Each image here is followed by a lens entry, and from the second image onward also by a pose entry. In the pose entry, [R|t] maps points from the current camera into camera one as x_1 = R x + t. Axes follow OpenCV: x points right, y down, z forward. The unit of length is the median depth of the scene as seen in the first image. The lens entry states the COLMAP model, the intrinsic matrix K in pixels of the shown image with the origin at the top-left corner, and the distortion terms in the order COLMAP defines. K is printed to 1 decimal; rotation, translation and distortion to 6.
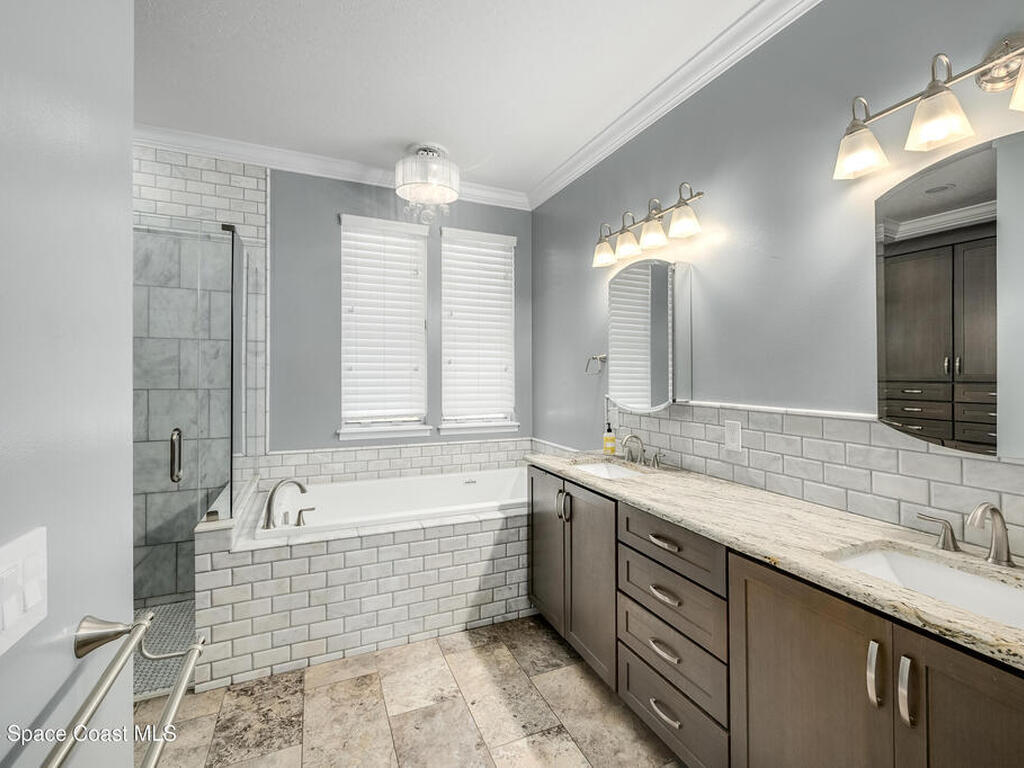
lens RADIAL K [[459.2, 0, 519.9], [0, 459.2, 374.5], [0, 0, 1]] dist [0.005859, -0.001921]
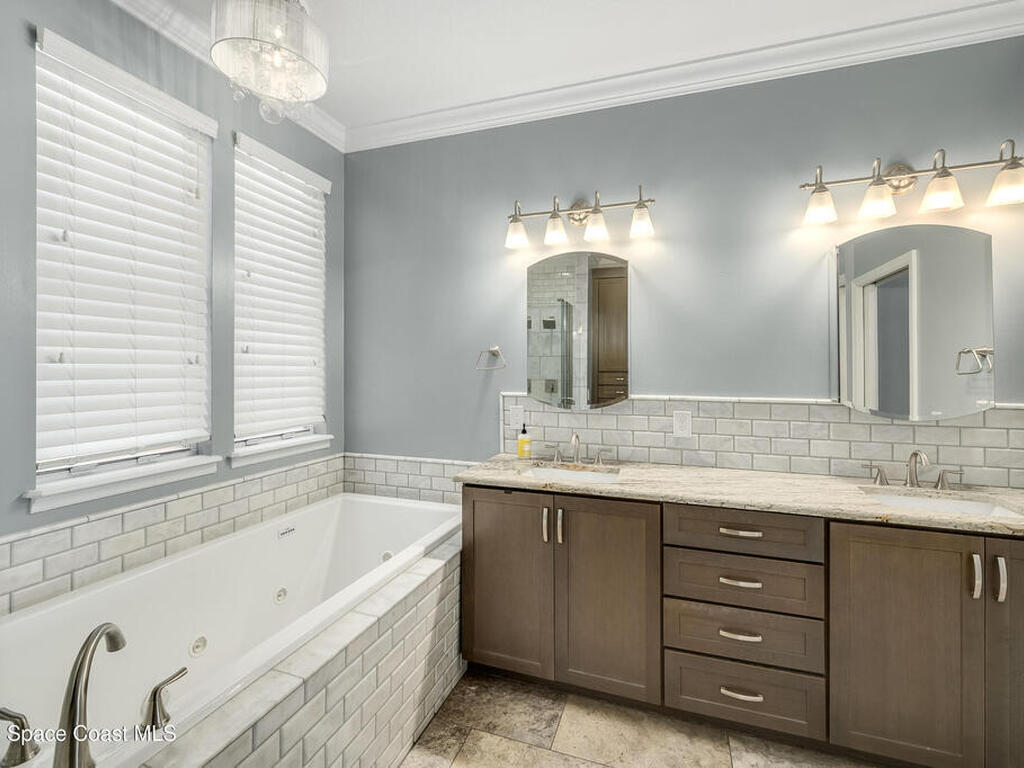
lens RADIAL K [[459.2, 0, 523.8], [0, 459.2, 368.8], [0, 0, 1]] dist [0.005859, -0.001921]
pose [[0.684855, -0.001204, 0.728679, -0.463443], [0.000120, 0.999999, 0.001540, -0.003463], [-0.728680, -0.000967, 0.684854, 0.380360]]
